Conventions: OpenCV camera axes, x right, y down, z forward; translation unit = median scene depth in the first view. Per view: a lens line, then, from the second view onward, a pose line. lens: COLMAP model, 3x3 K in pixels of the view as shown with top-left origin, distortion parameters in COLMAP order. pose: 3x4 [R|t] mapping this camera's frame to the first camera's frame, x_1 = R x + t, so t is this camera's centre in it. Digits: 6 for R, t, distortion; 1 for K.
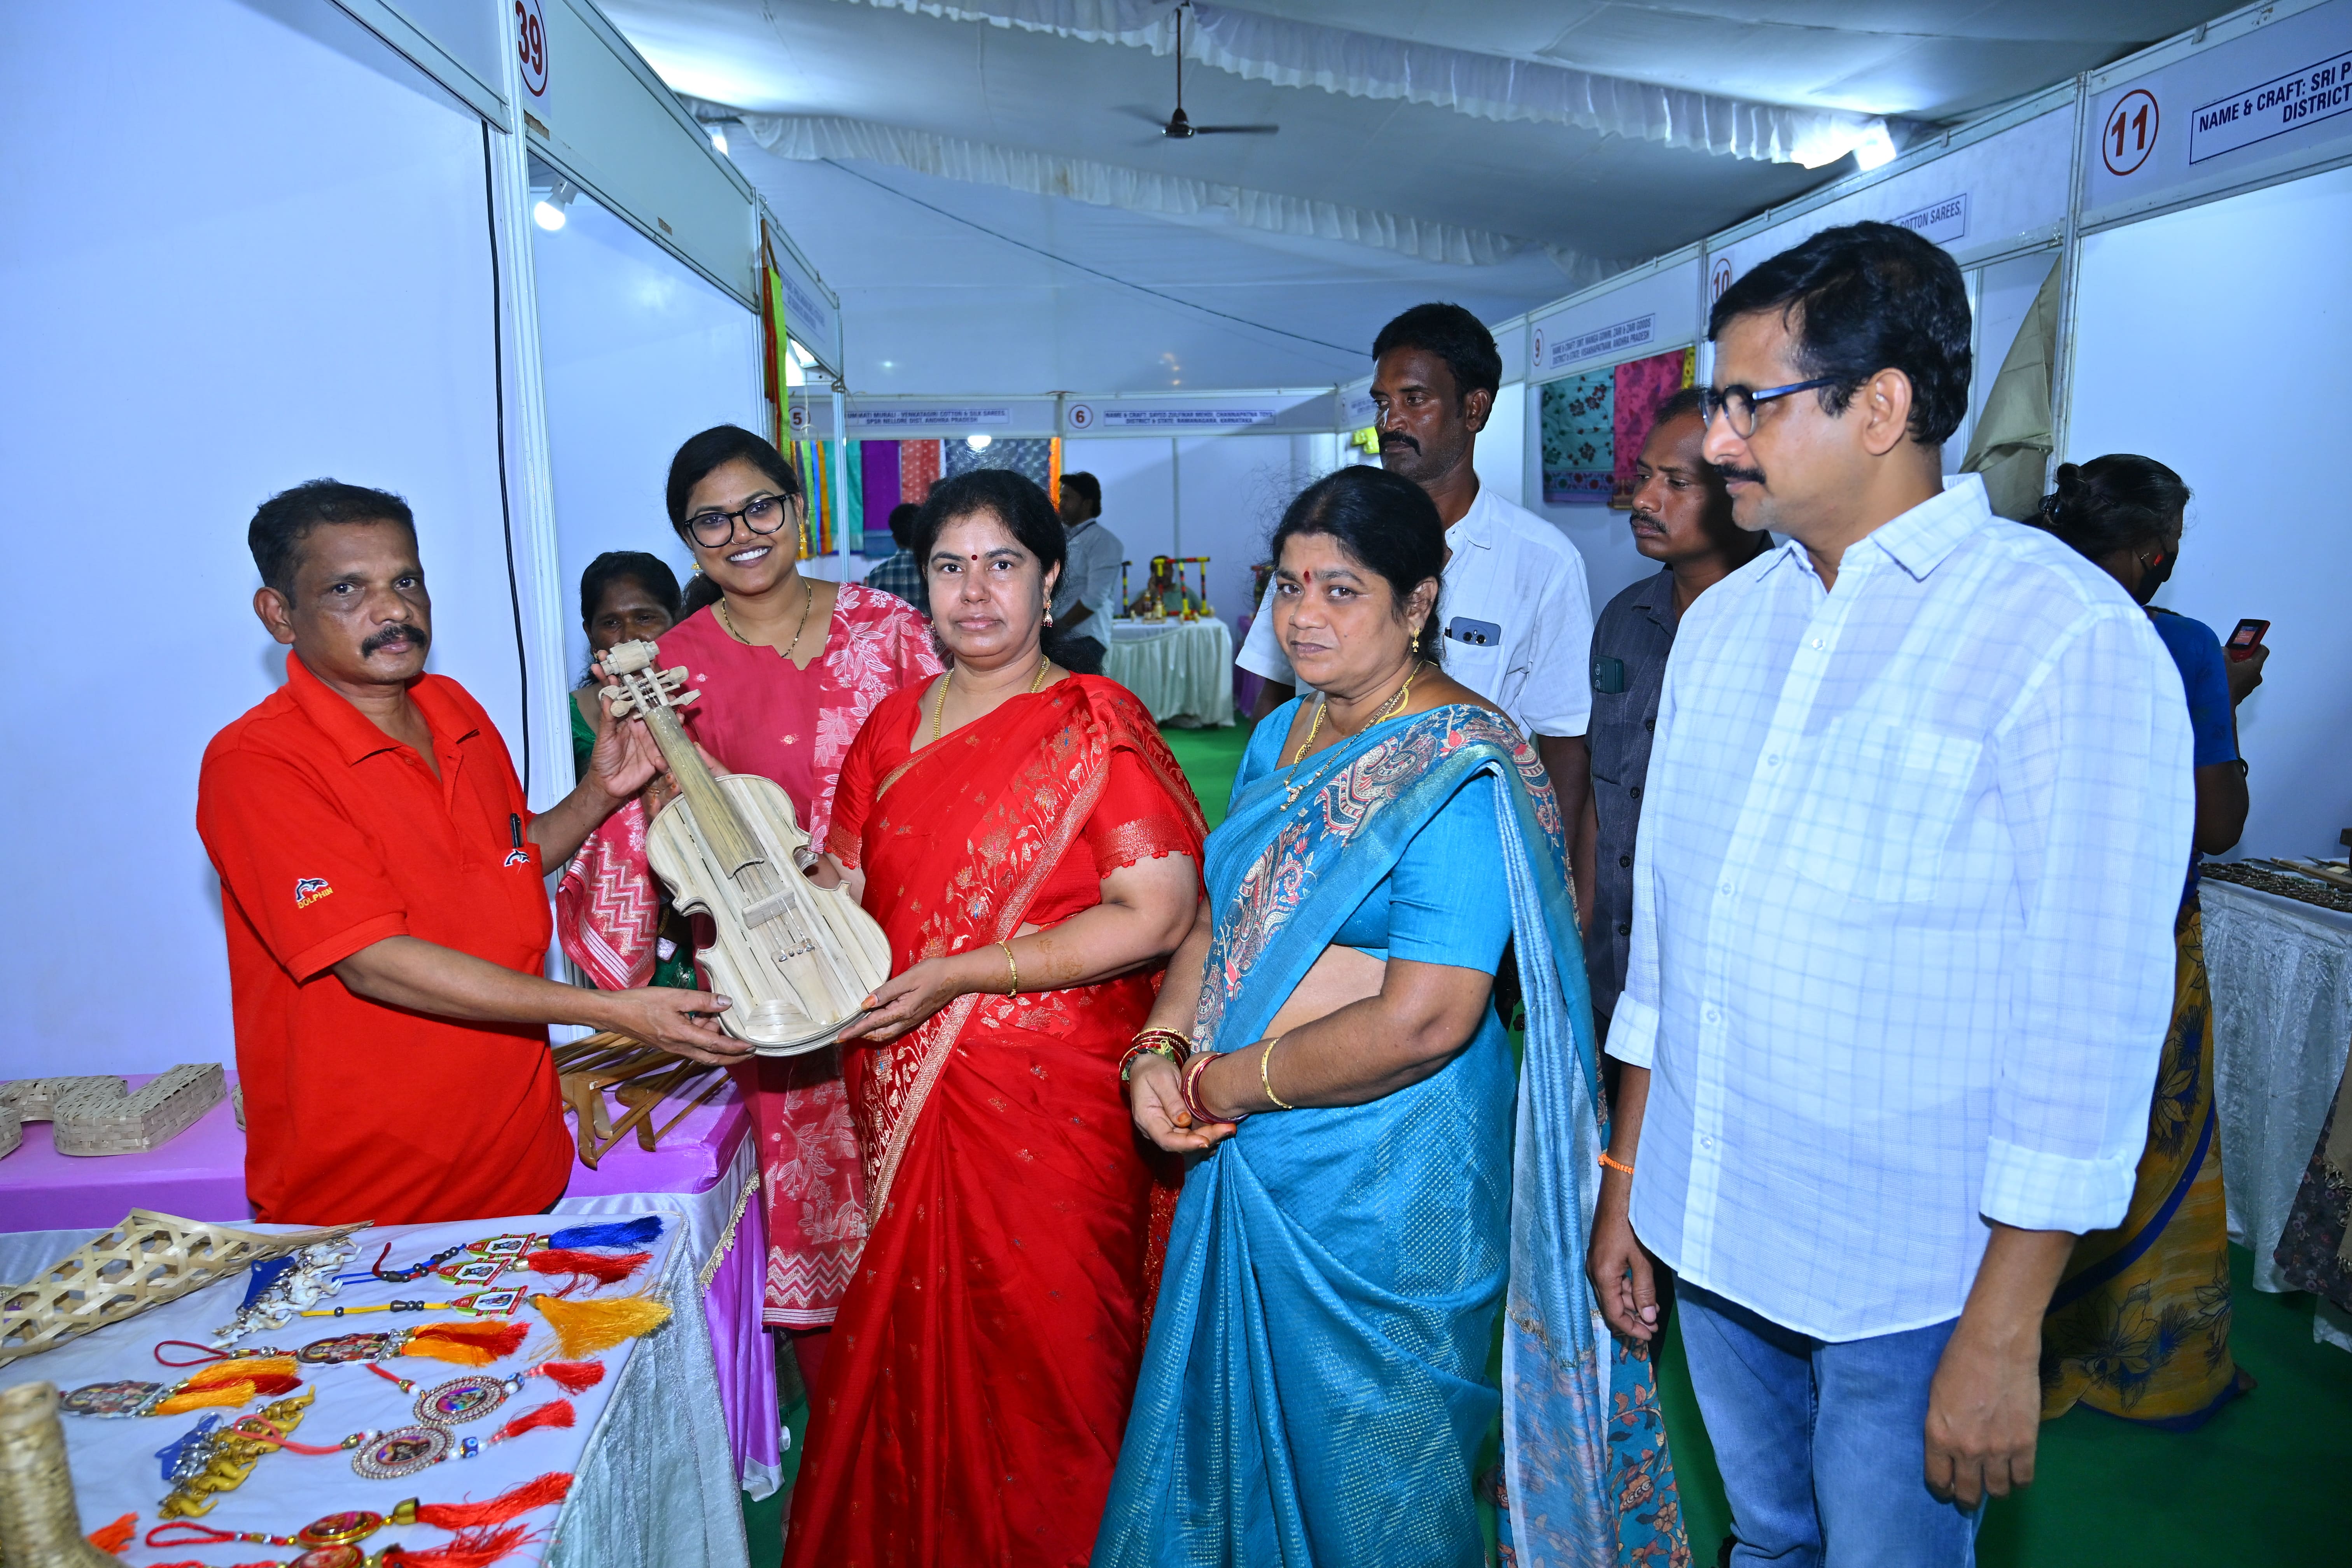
lens RADIAL K [[1551.9, 0, 1163.0], [0, 1551.9, 782.1], [0, 0, 1]] dist [-0.006875, 0.003032]
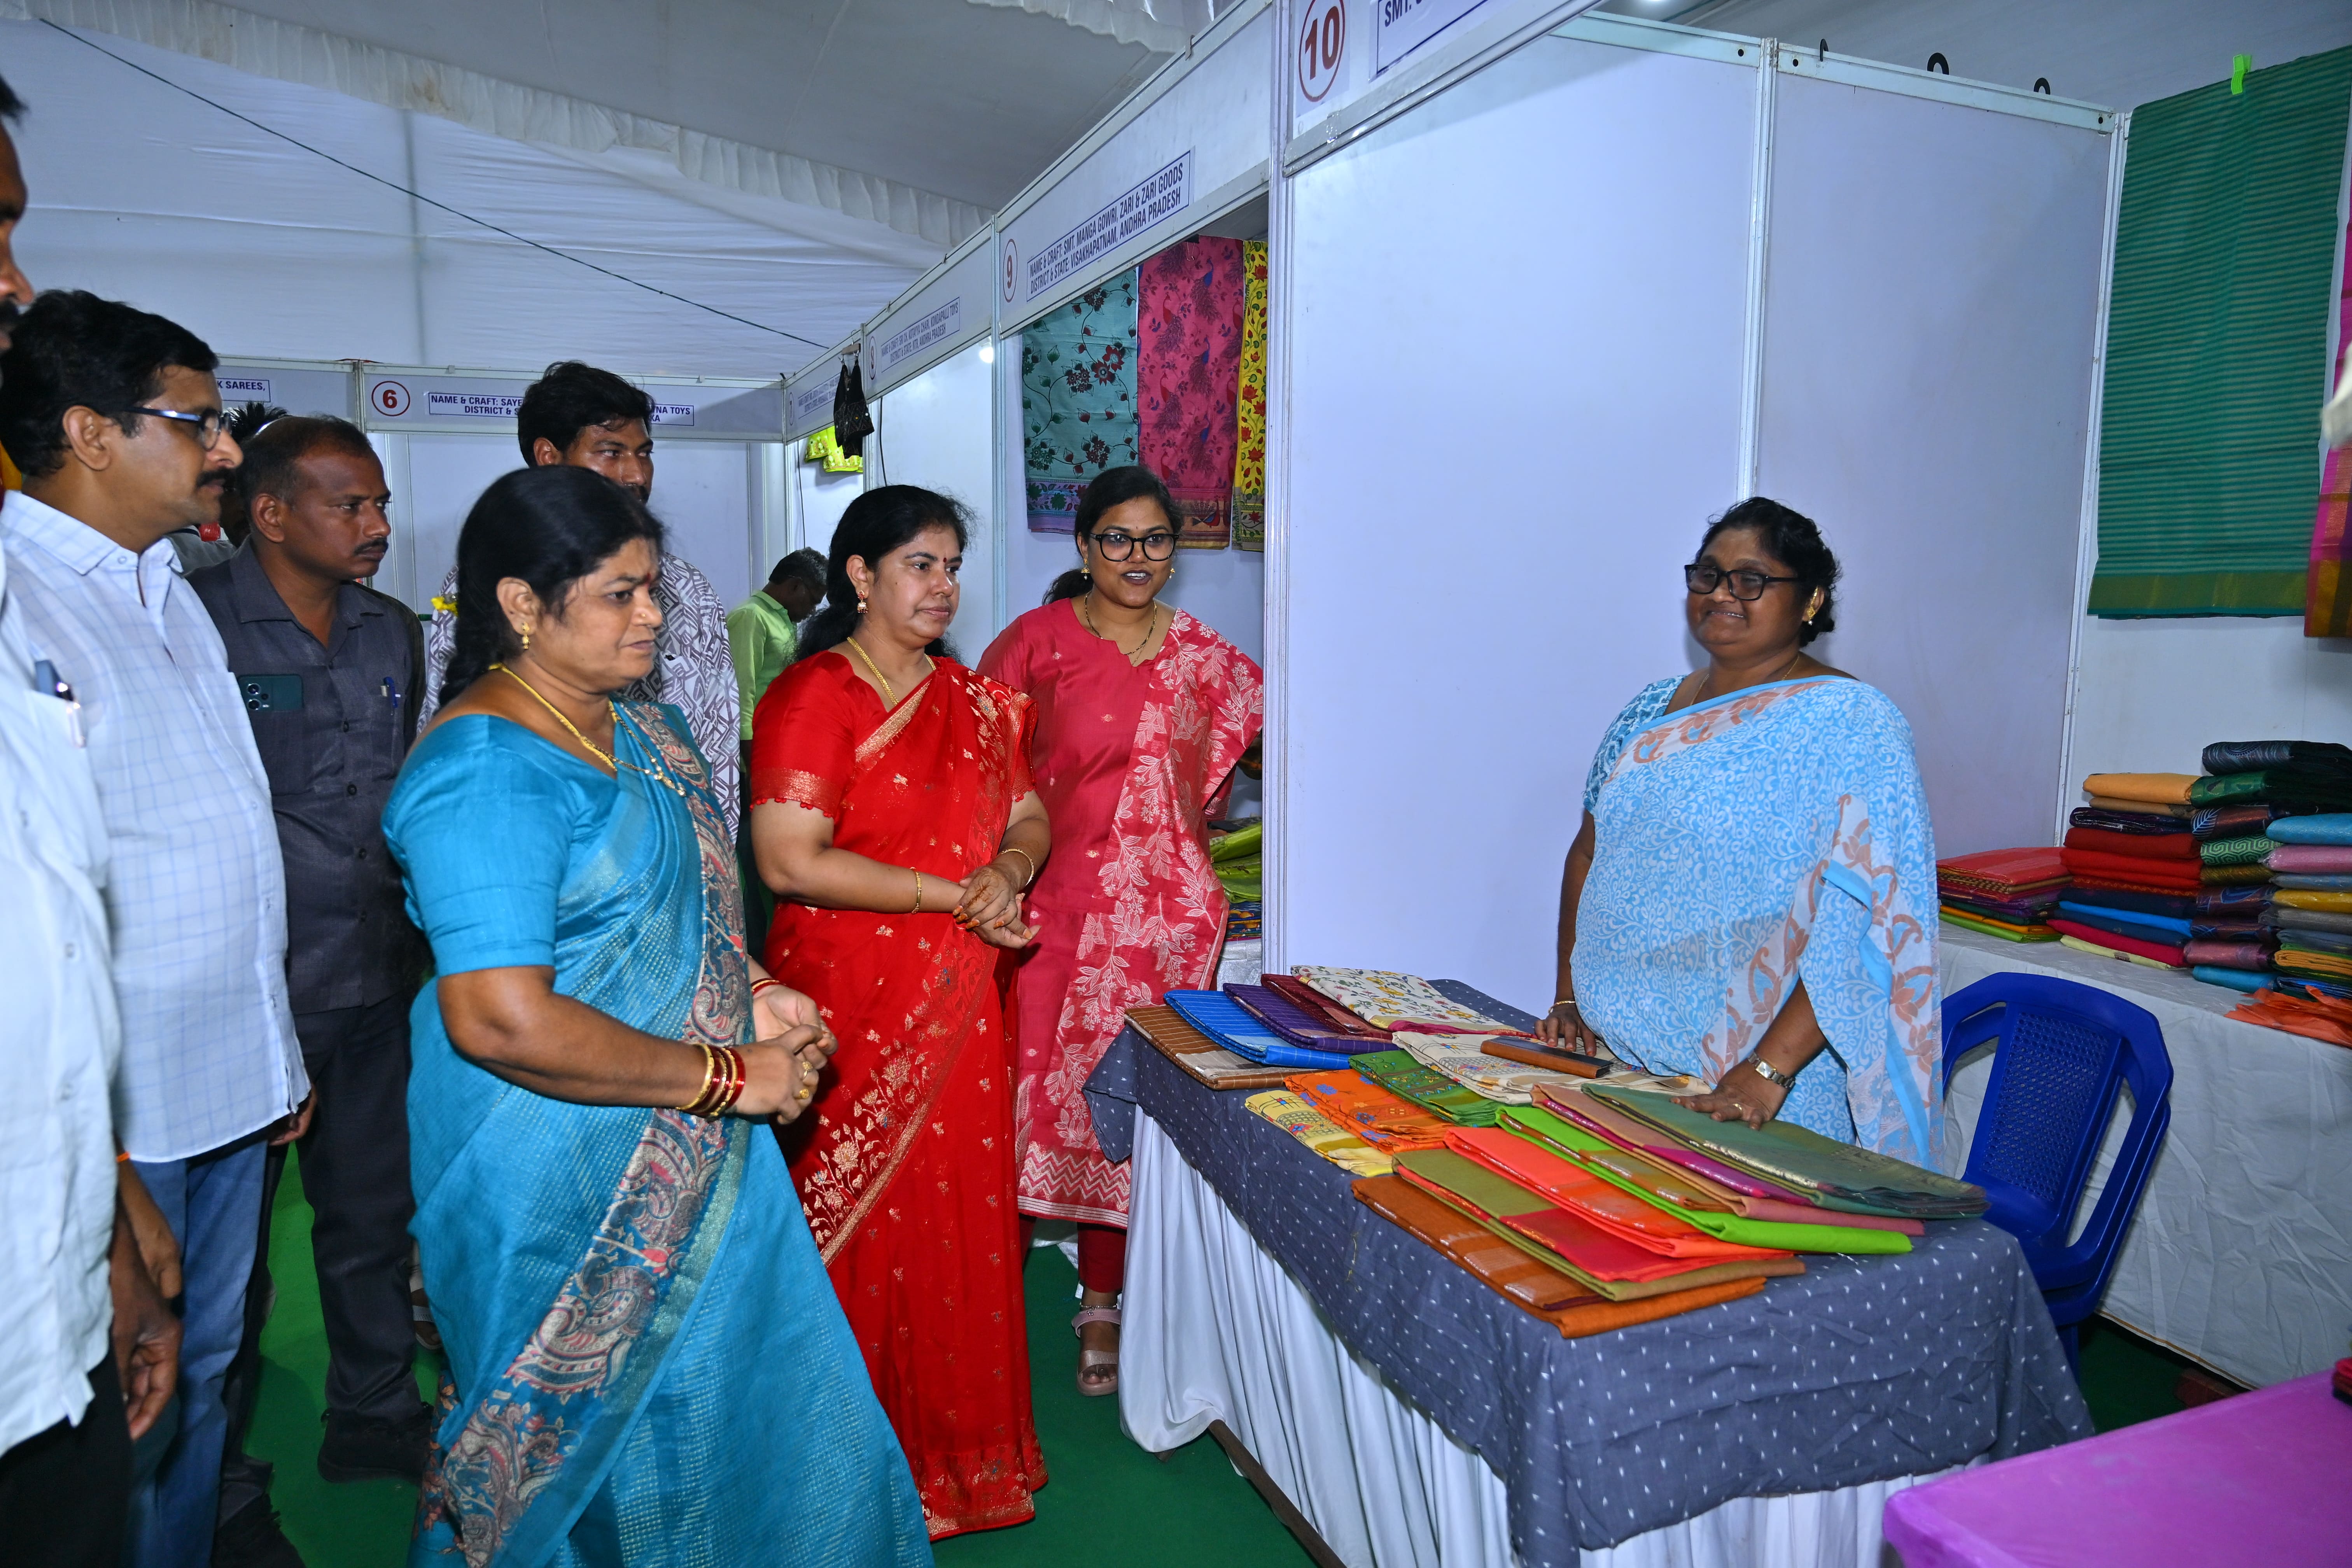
lens RADIAL K [[1551.9, 0, 1163.0], [0, 1551.9, 782.1], [0, 0, 1]] dist [-0.006875, 0.003032]
pose [[0.963519, -0.010262, 0.267445, 0.133537], [0.019707, 0.999272, -0.032656, -0.061926], [-0.266915, 0.036735, 0.963020, 0.407283]]
